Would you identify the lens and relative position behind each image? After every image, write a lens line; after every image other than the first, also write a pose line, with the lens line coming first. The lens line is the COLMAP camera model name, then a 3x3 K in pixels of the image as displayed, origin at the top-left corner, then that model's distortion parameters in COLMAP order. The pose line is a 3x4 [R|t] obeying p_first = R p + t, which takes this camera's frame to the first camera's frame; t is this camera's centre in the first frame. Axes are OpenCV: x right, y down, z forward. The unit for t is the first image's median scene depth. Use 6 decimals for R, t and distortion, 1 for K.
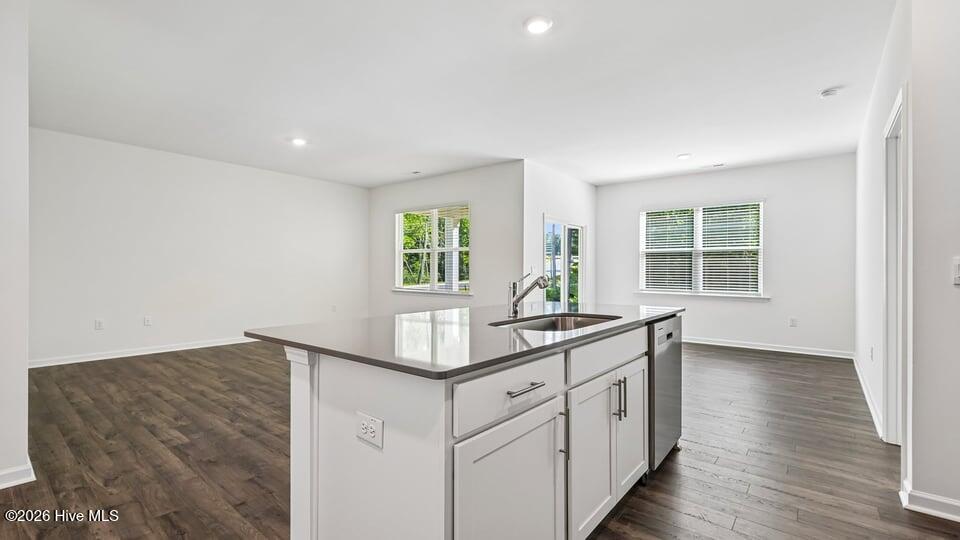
lens RADIAL K [[424.2, 0, 478.8], [0, 424.2, 269.7], [0, 0, 1]] dist [-0.002608, 0.000037]
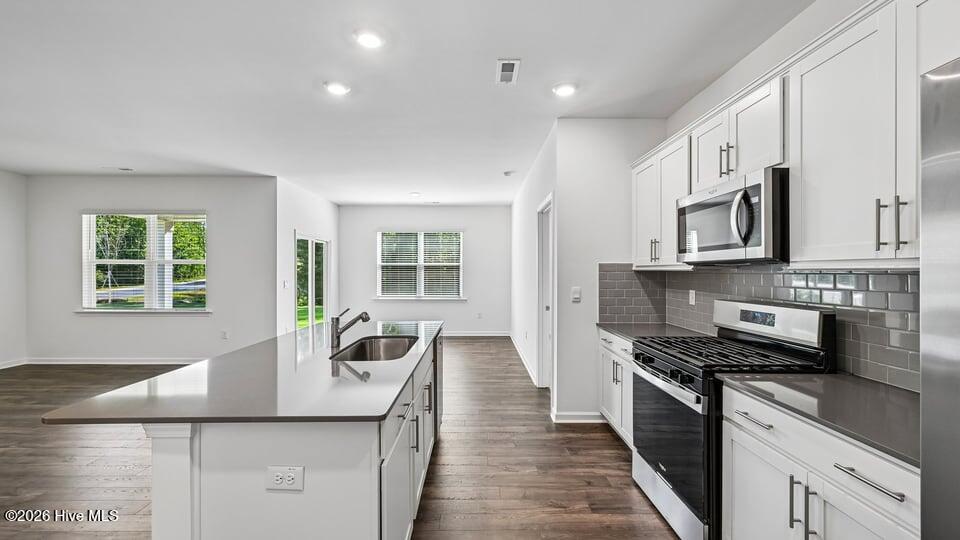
lens RADIAL K [[381.0, 0, 479.1], [0, 381.0, 270.3], [0, 0, 1]] dist [0.005410, -0.000655]
pose [[0.770275, -0.003891, 0.637700, -0.115404], [0.001439, 0.999989, 0.004364, -0.041609], [-0.637711, -0.002444, 0.770272, -0.025790]]
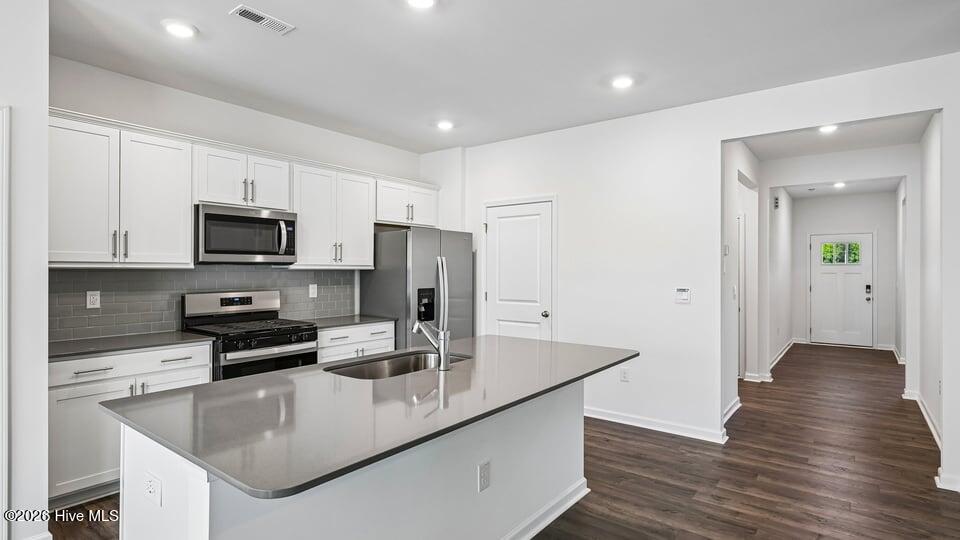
lens RADIAL K [[479.8, 0, 479.3], [0, 479.8, 267.9], [0, 0, 1]] dist [-0.000262, 0.000221]
pose [[-0.999553, -0.011132, -0.027745, 0.010414], [-0.010994, 0.999926, -0.005133, -0.041207], [0.027800, -0.004826, -0.999602, 0.795820]]
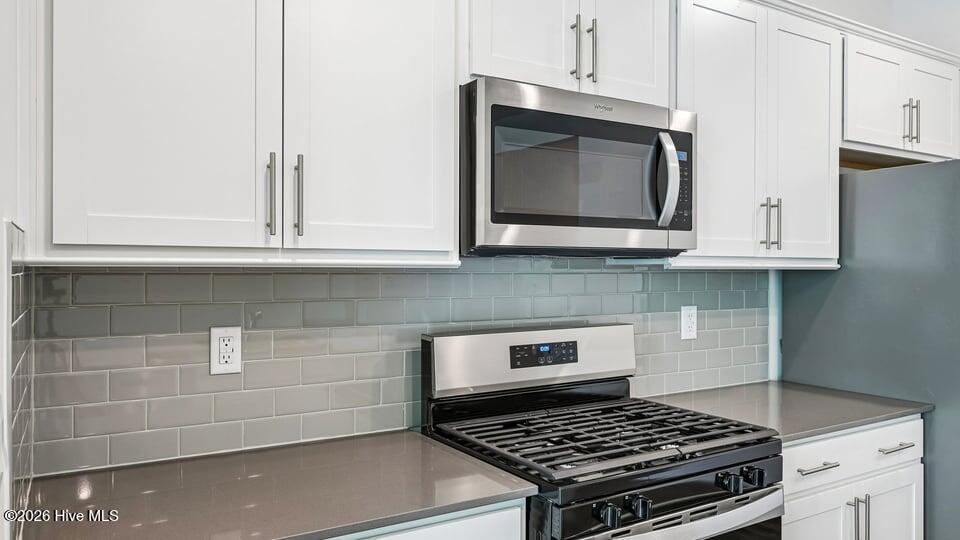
lens RADIAL K [[684.8, 0, 487.0], [0, 684.8, 265.5], [0, 0, 1]] dist [-0.005722, 0.001880]
pose [[-0.942748, -0.008276, 0.333404, 0.247456], [-0.009754, 0.999949, -0.002761, -0.039448], [-0.333364, -0.005855, -0.942780, 0.454084]]
